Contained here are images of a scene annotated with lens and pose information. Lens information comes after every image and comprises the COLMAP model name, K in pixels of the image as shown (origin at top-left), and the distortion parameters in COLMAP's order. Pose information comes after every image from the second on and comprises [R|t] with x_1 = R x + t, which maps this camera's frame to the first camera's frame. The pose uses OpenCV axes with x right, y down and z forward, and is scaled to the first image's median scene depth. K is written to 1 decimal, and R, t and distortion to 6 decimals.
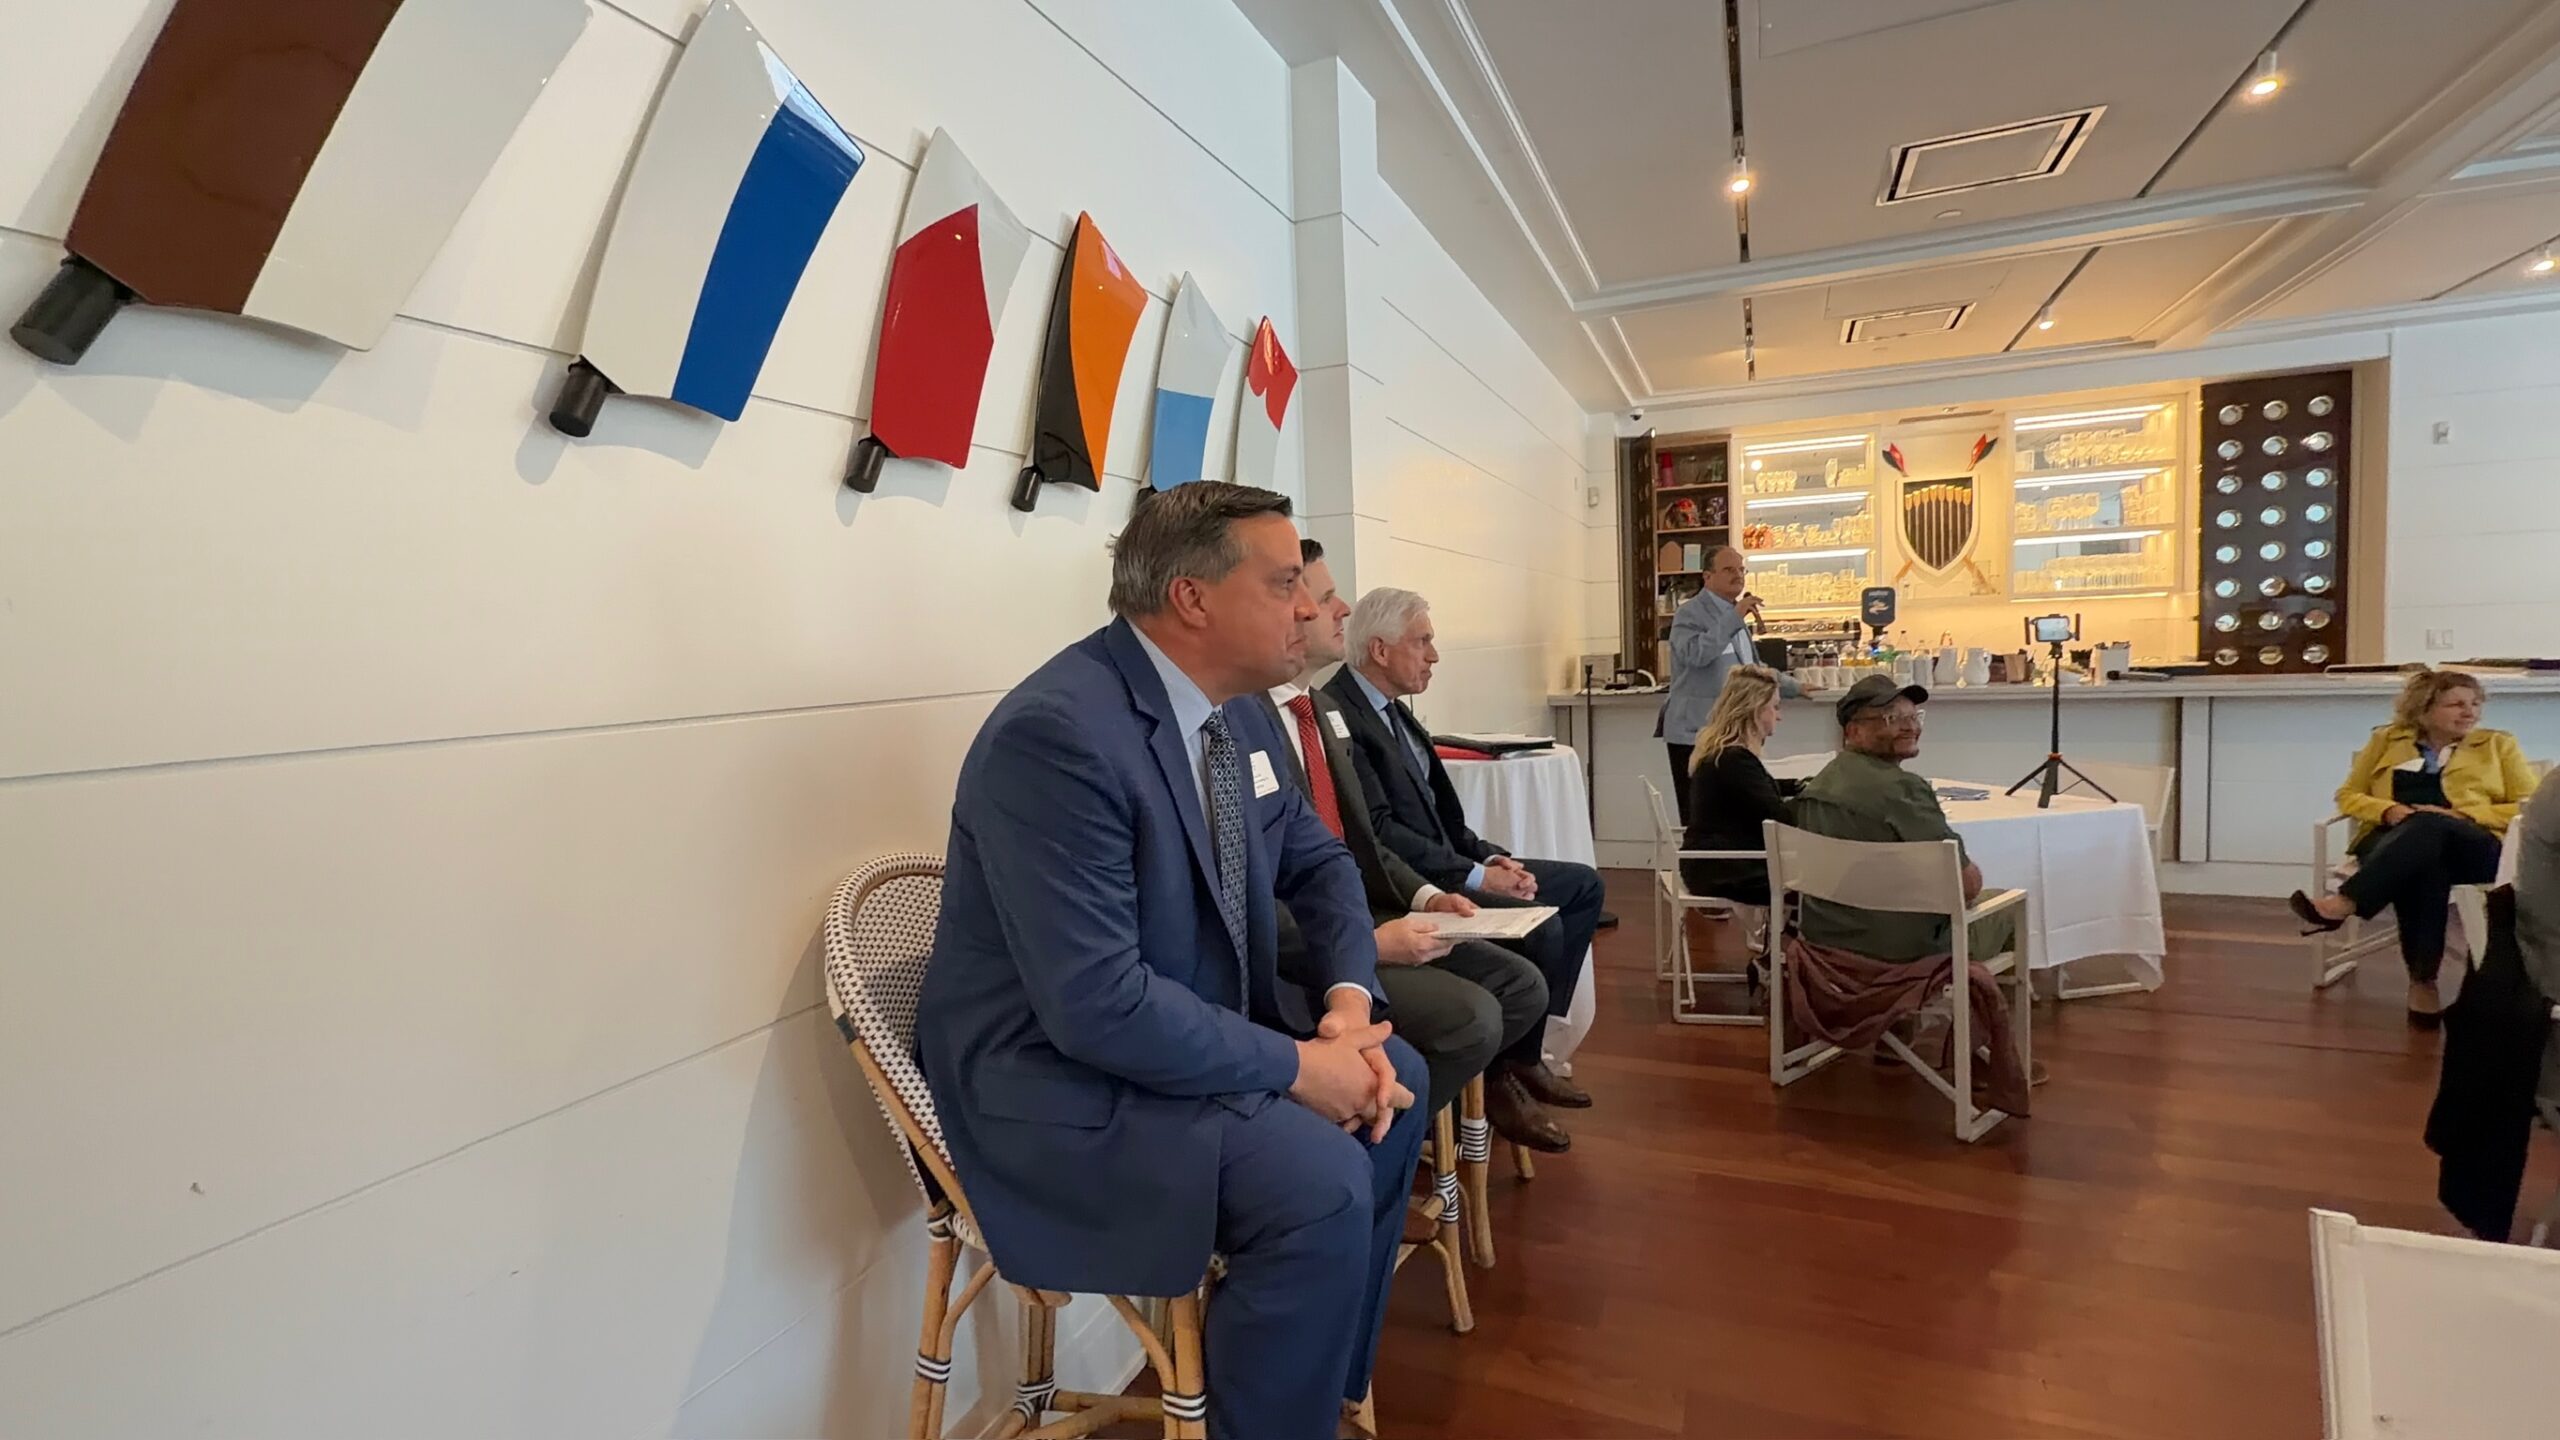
lens RADIAL K [[1105.4, 0, 1280.0], [0, 1105.4, 720.0], [0, 0, 1]] dist [0.001582, 0.000293]
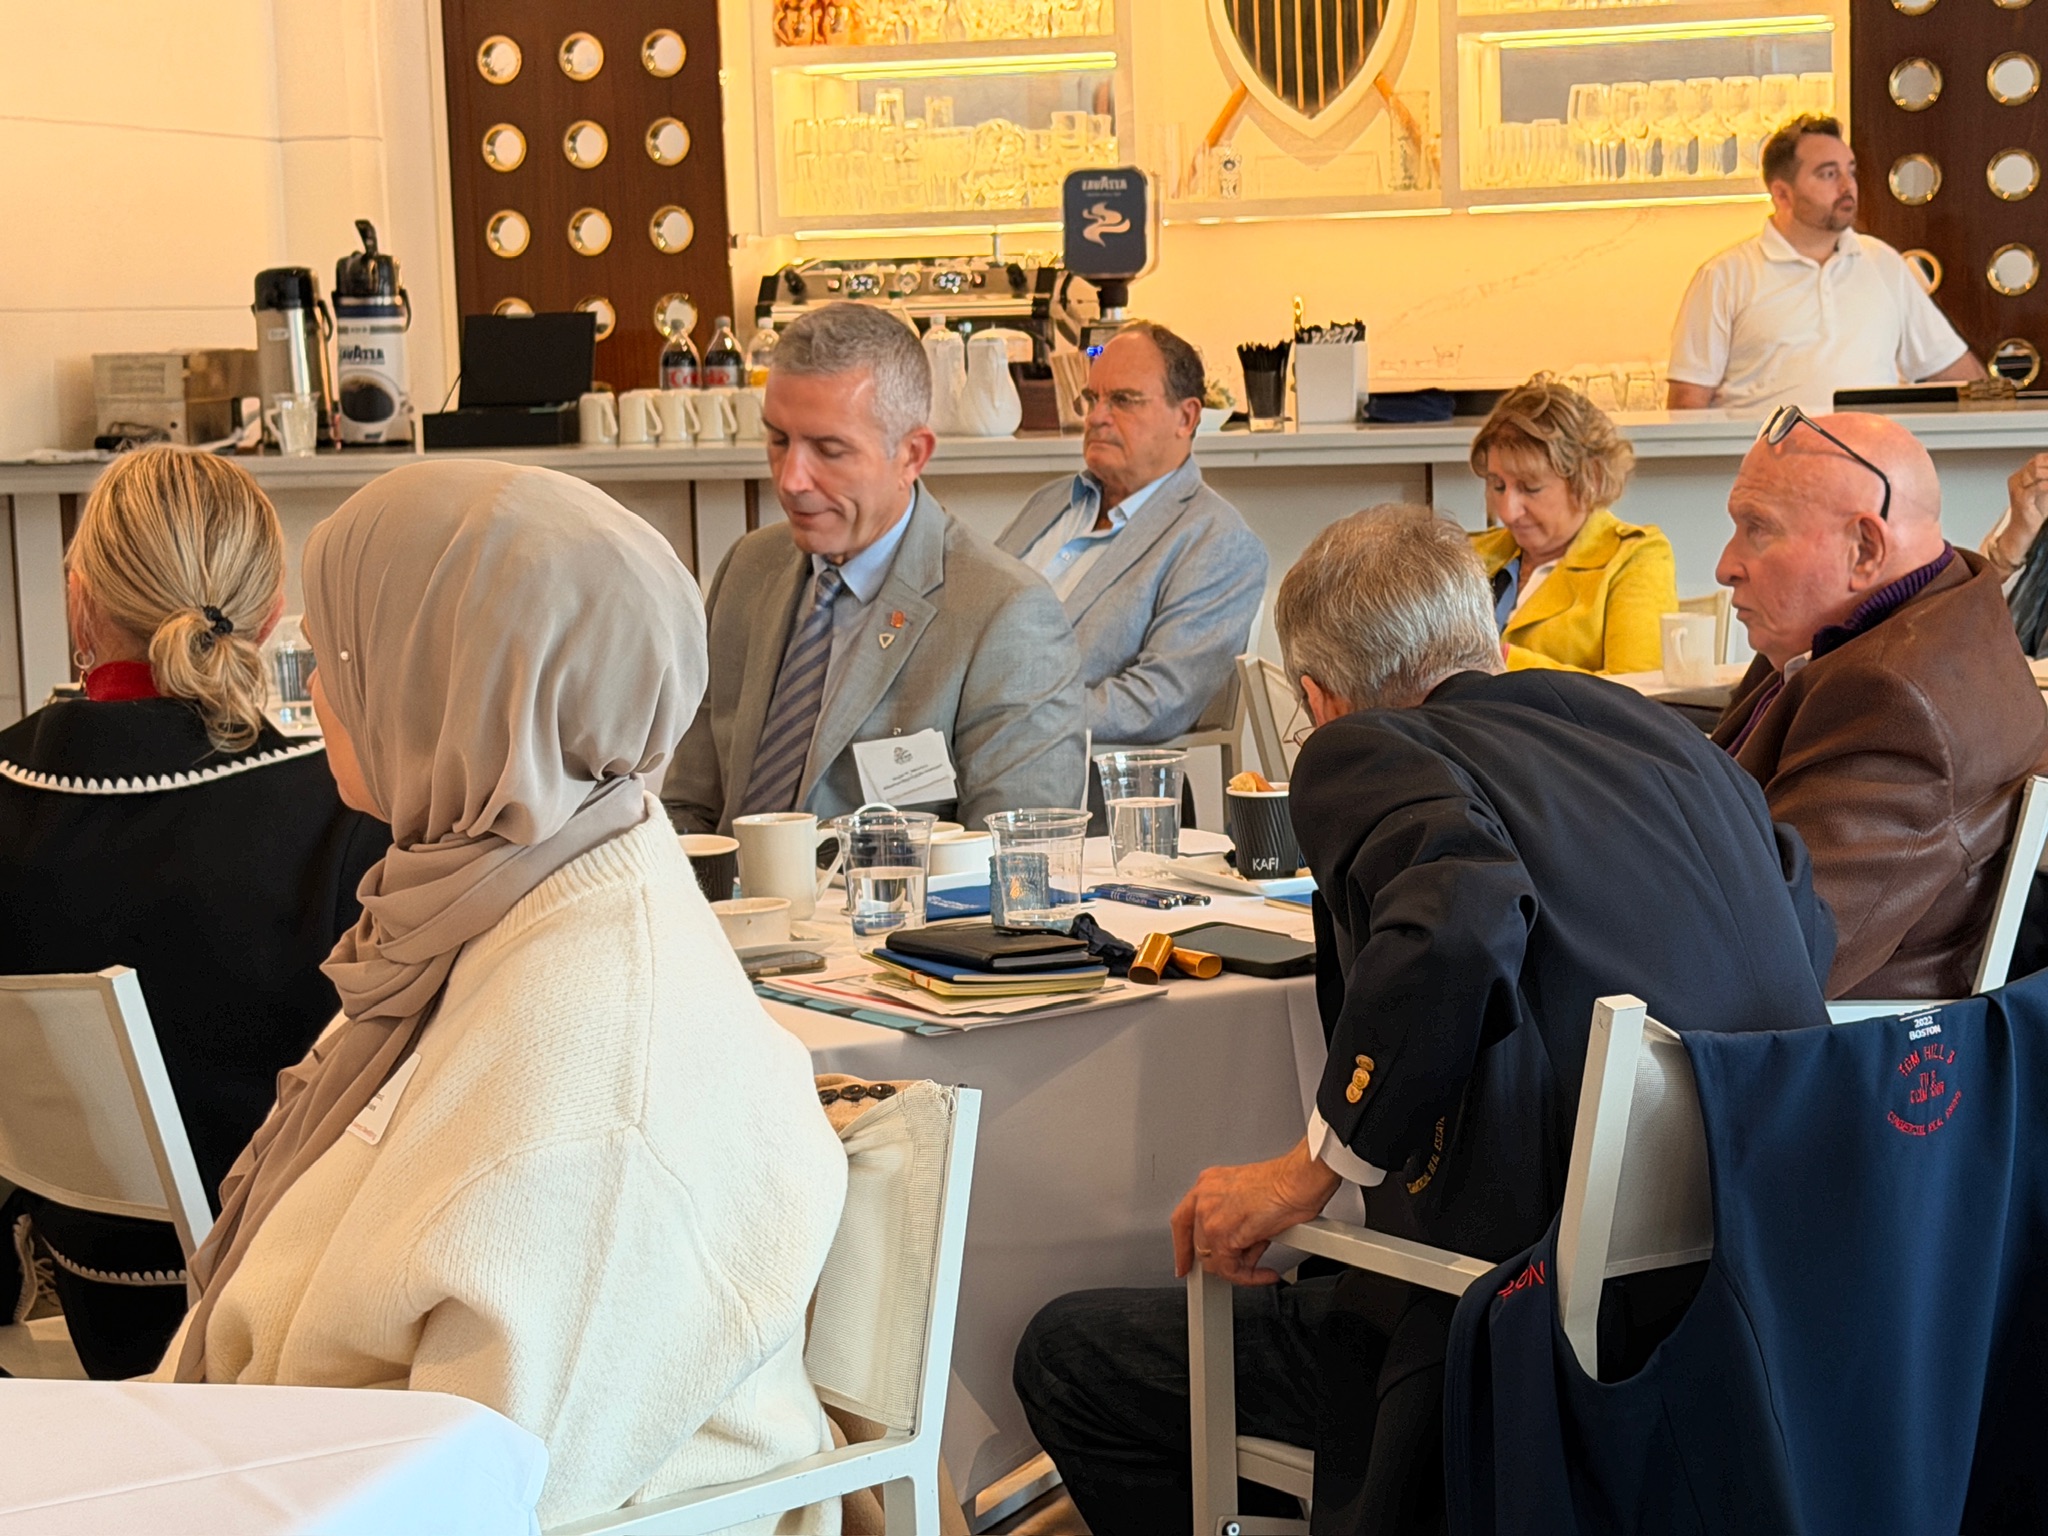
lens RADIAL K [[4174.6, 0, 1024.0], [0, 4174.6, 768.0], [0, 0, 1]] dist [0.087859, 0.245938]
pose [[0.985885, -0.011745, 0.167010, 0.349096], [0.006010, 0.999376, 0.034799, 0.025021], [-0.167315, -0.033304, 0.985341, -0.327201]]
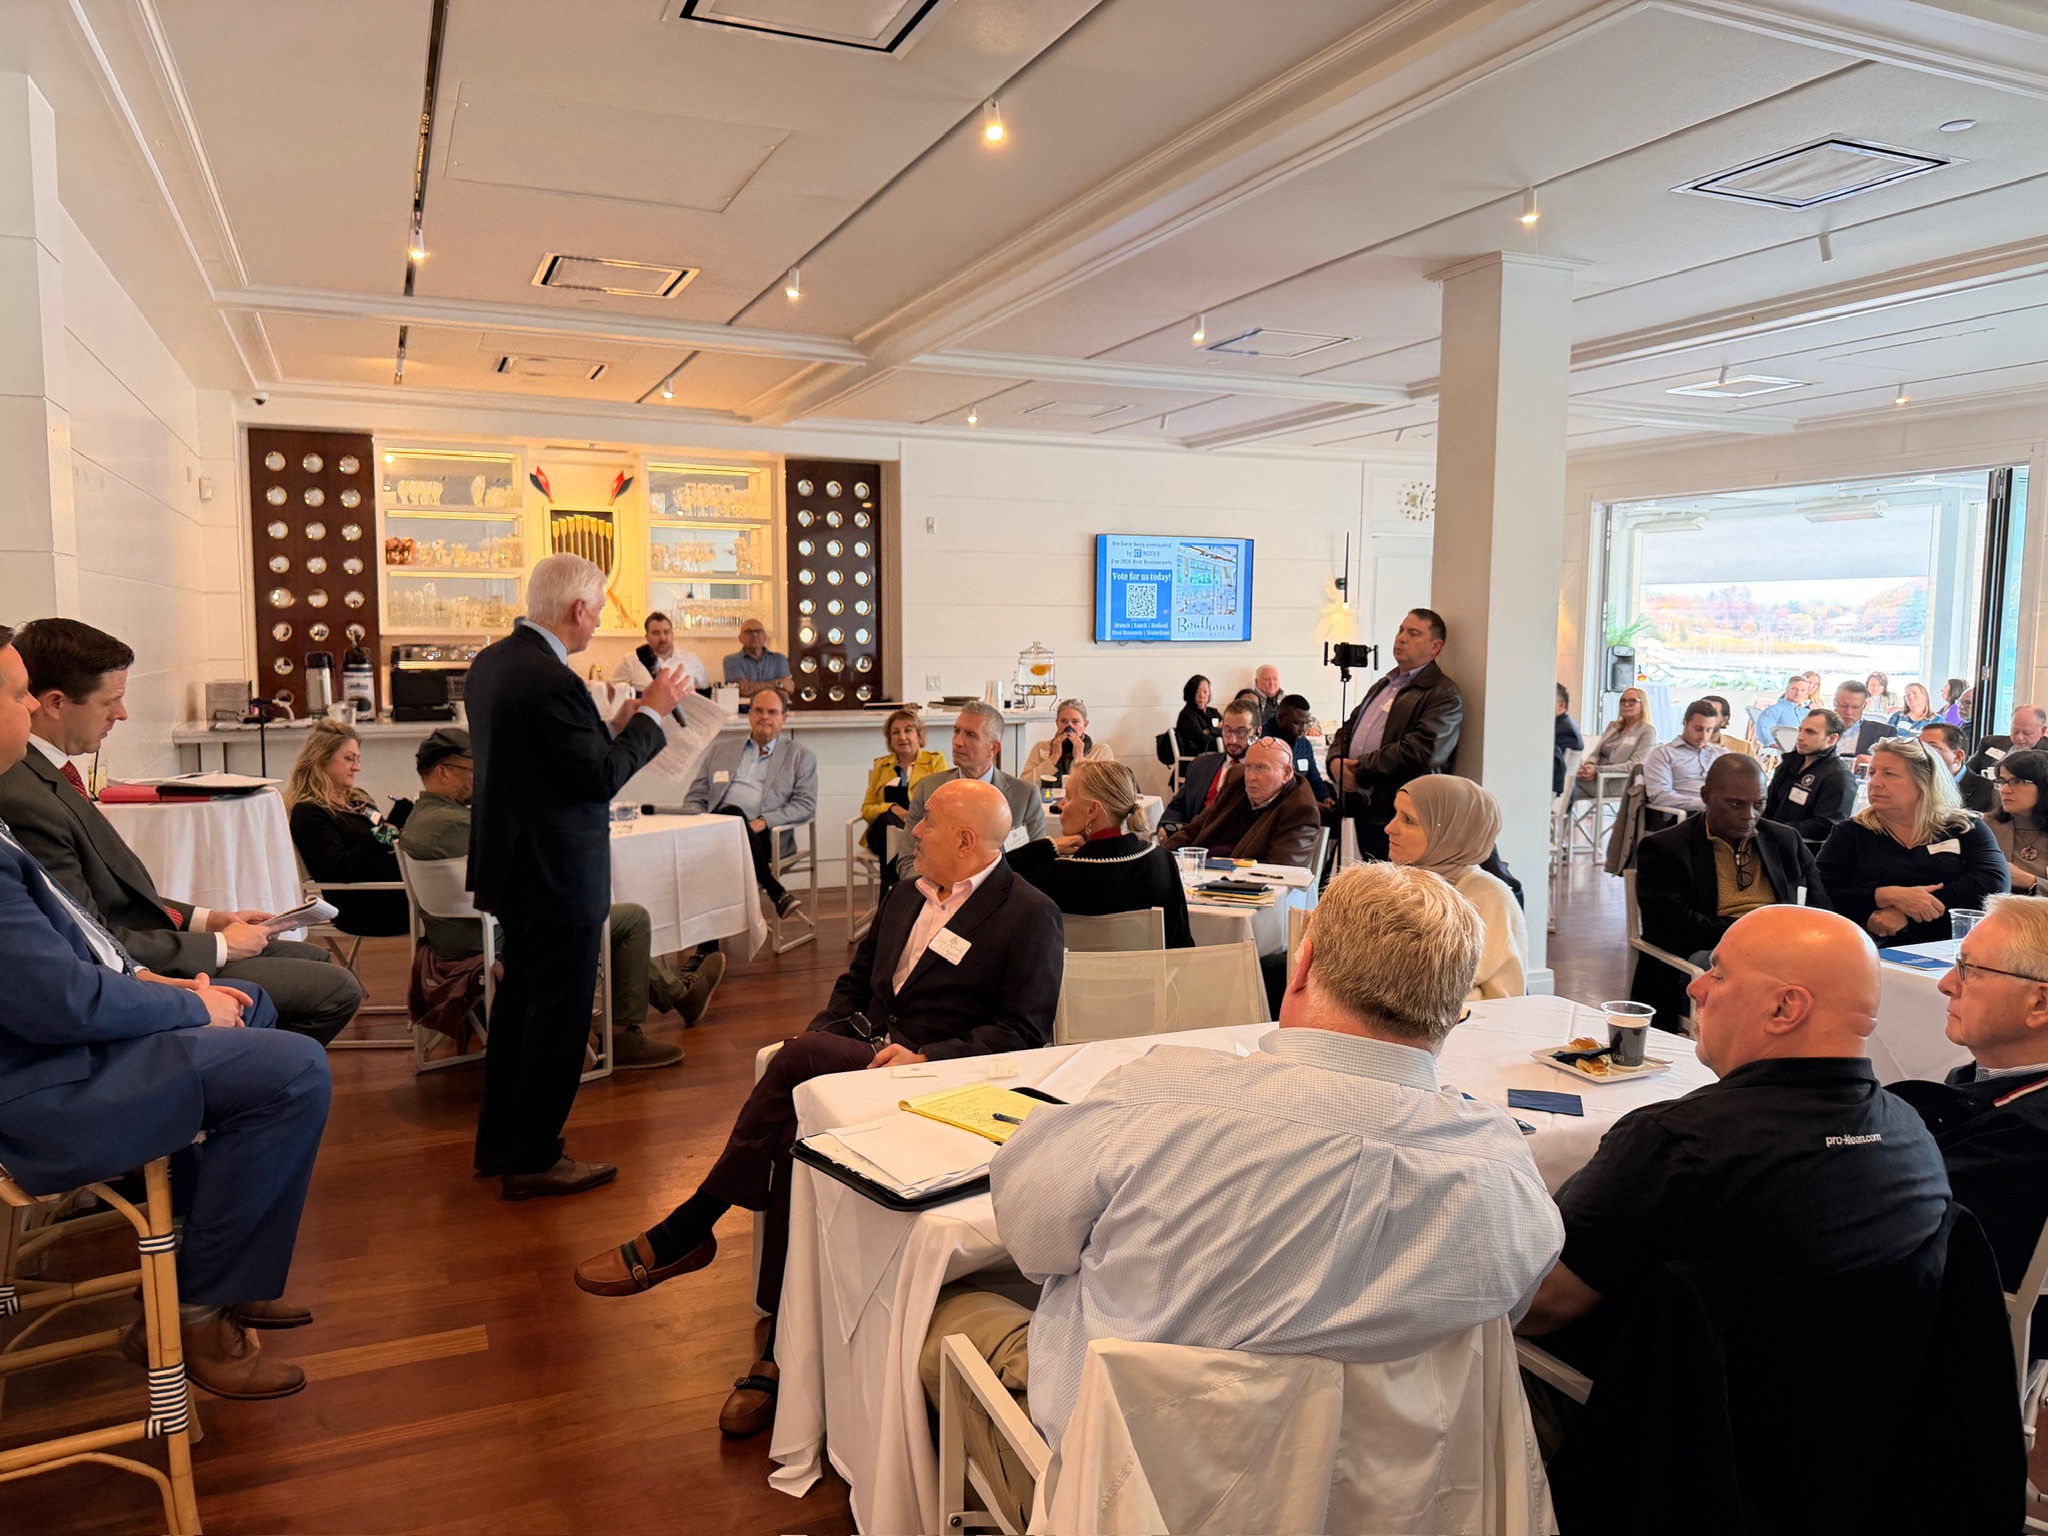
lens RADIAL K [[1469.1, 0, 1024.0], [0, 1469.1, 768.0], [0, 0, 1]] dist [0.087060, -0.150386]
pose [[0.673418, -0.027937, 0.738733, -0.157104], [0.018969, 0.999610, 0.020510, -0.005738], [-0.739018, 0.000201, 0.673686, -0.234571]]
